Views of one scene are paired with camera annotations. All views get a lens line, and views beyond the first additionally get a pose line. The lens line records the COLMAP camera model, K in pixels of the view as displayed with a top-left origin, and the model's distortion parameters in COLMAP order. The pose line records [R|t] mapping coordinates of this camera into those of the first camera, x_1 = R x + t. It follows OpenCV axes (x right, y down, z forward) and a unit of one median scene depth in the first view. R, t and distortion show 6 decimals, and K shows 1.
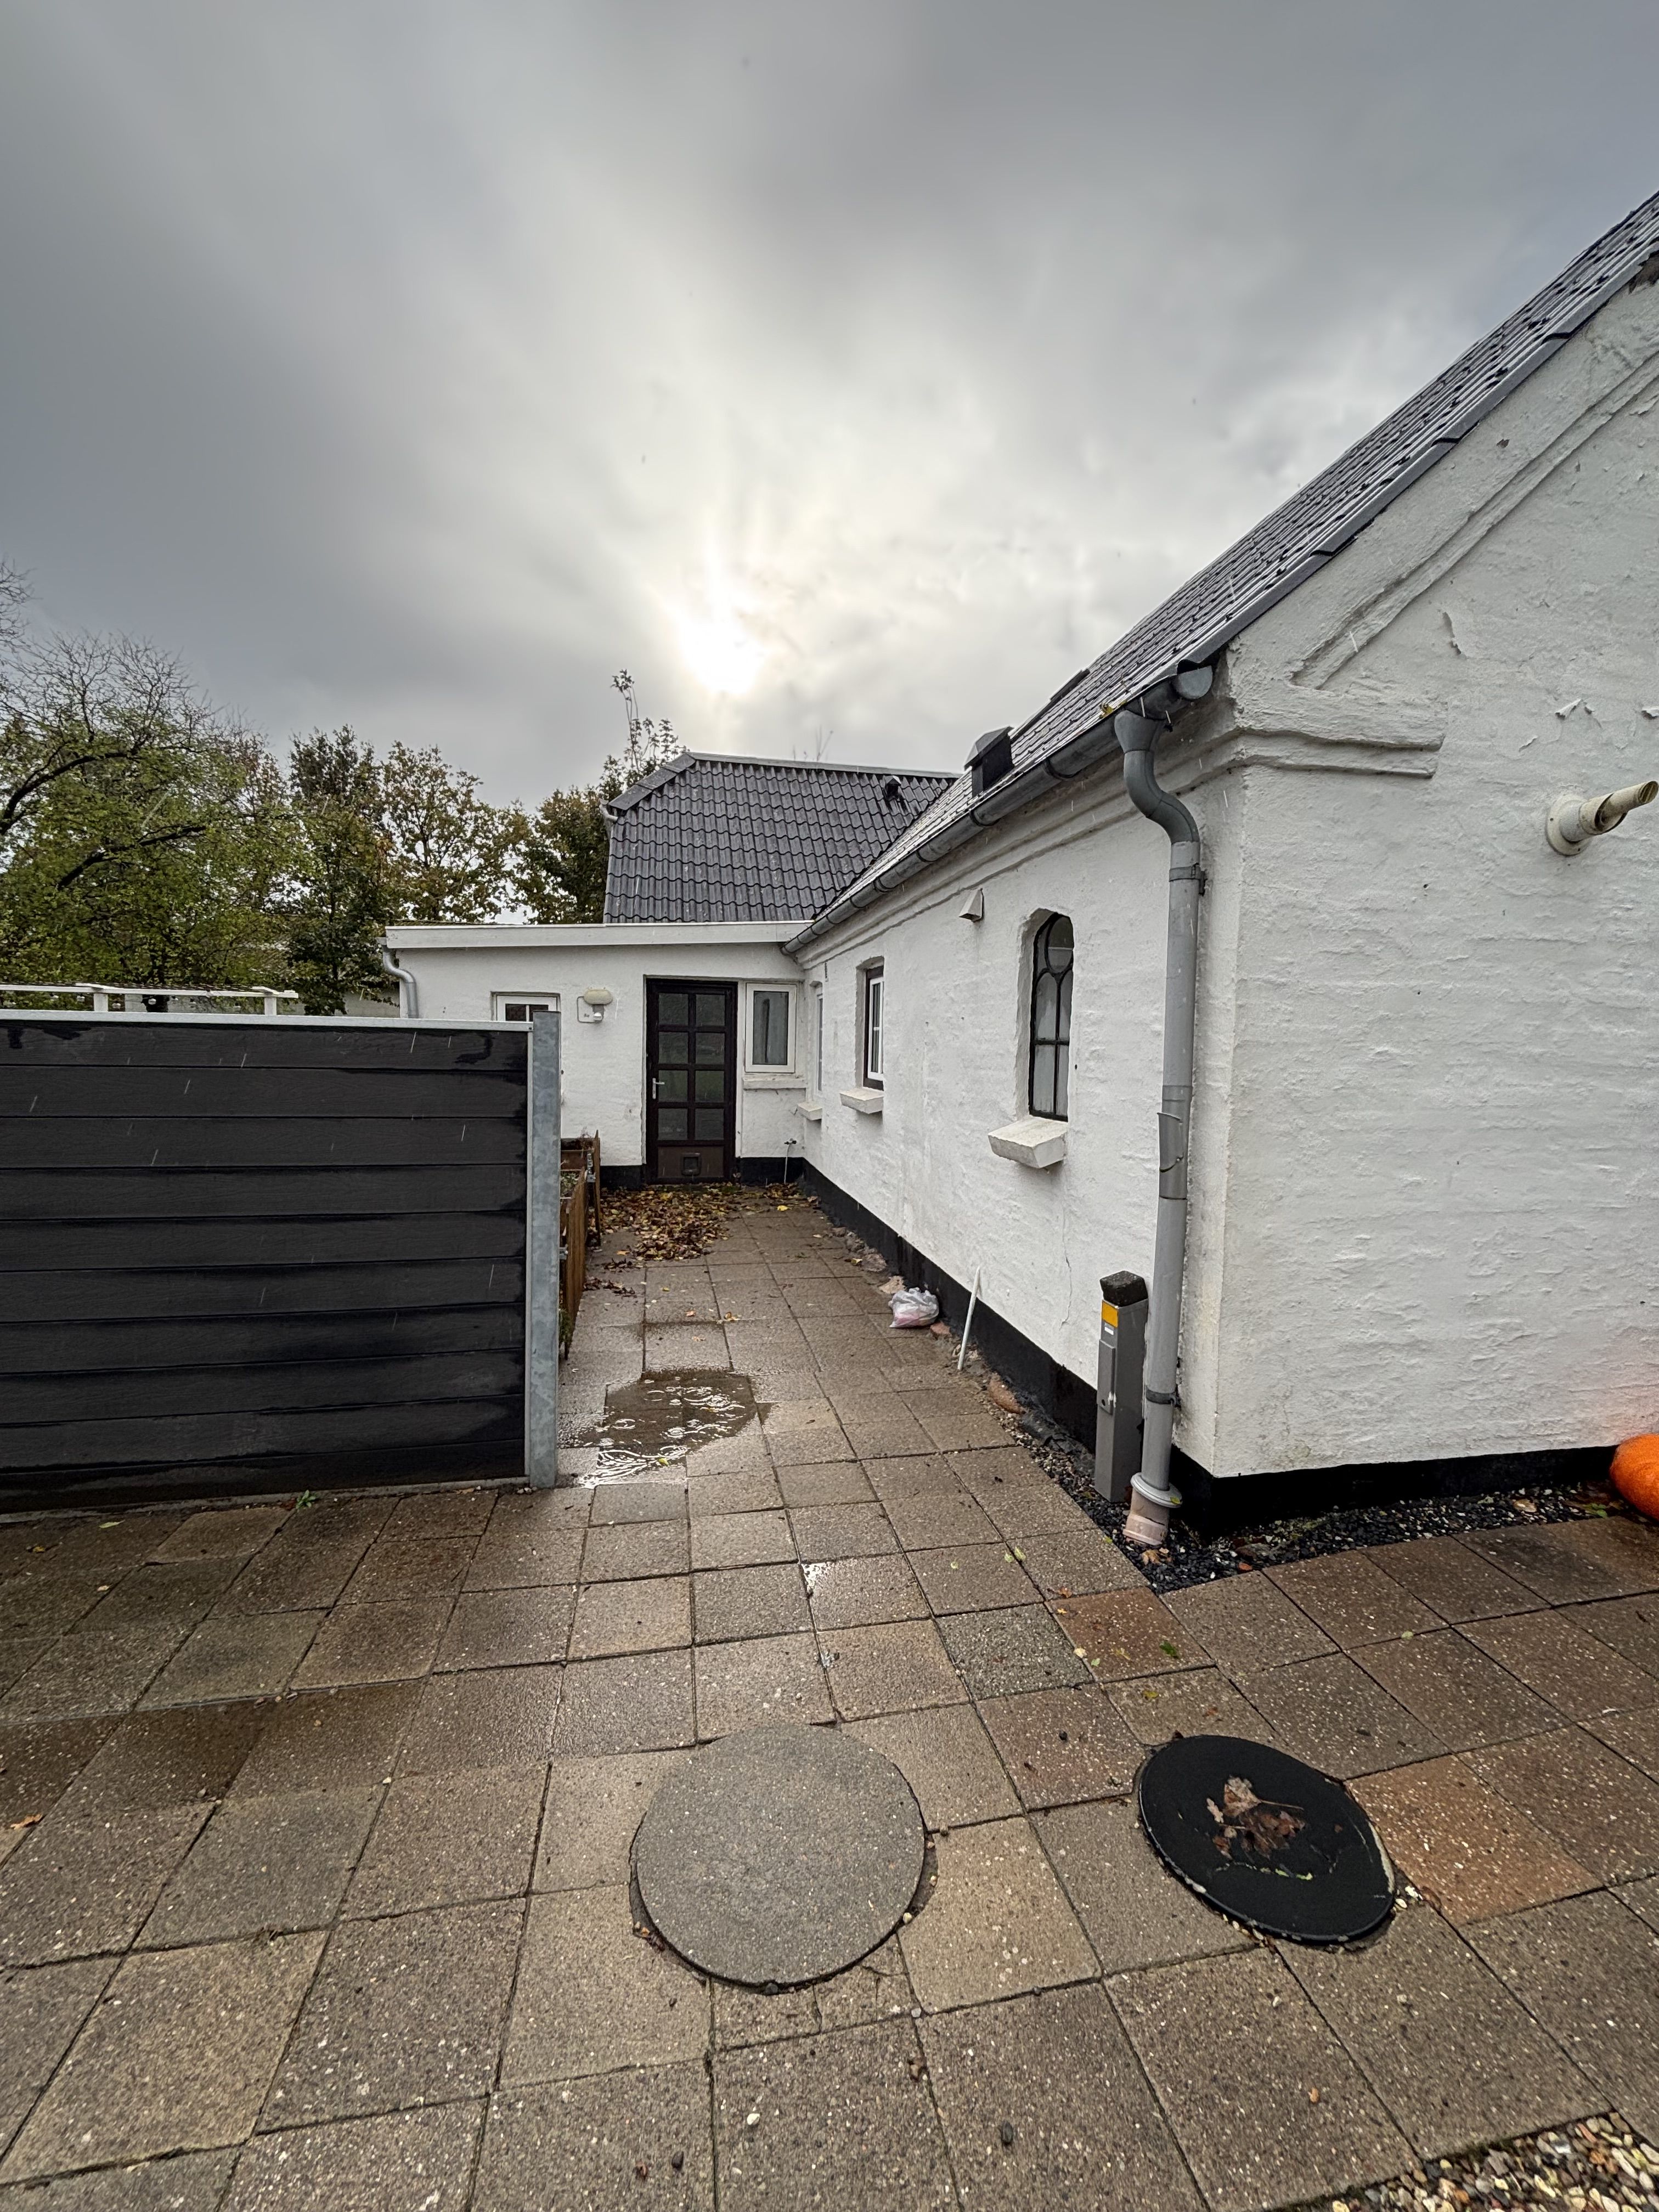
lens RADIAL K [[894.1, 0, 833.0], [0, 894.1, 1107.6], [0, 0, 1]] dist [-0.000230, -0.000004]
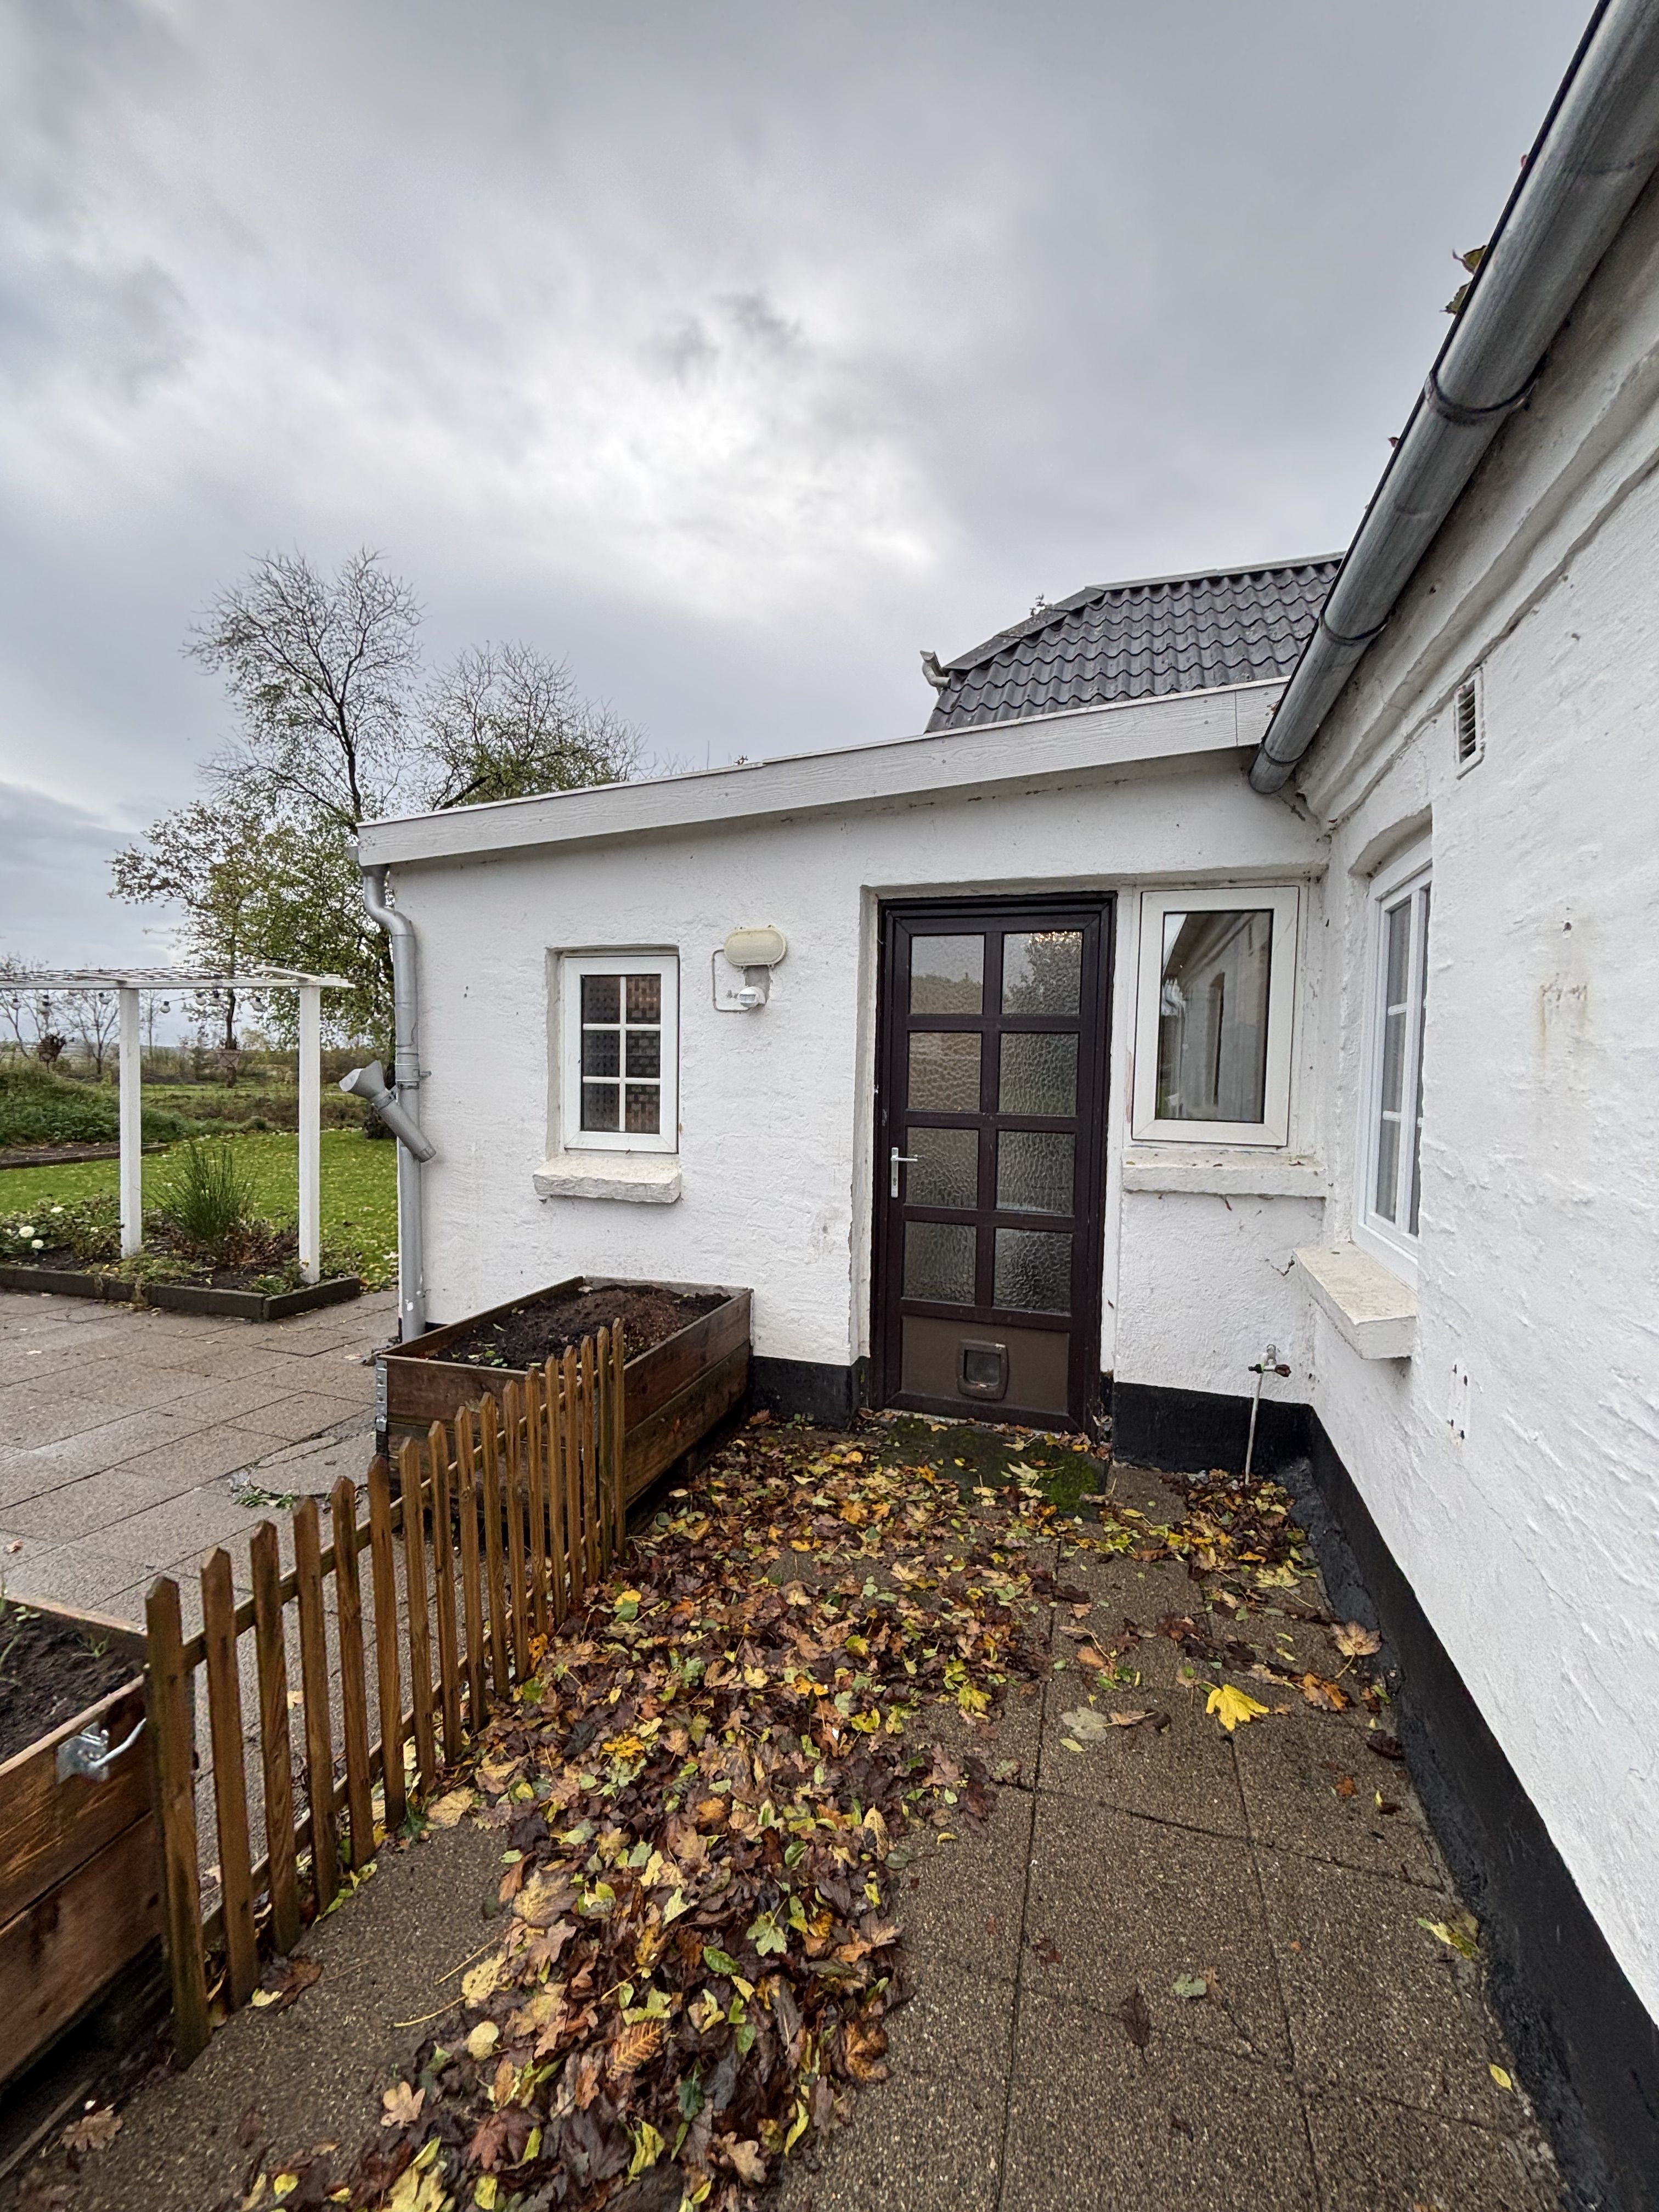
lens RADIAL K [[894.1, 0, 843.3], [0, 894.1, 1125.8], [0, 0, 1]] dist [-0.000230, -0.000004]
pose [[0.886387, 0.023308, -0.462358, -0.036869], [-0.027147, 0.999630, -0.001653, -0.041372], [0.462148, 0.014017, 0.886692, 0.638434]]
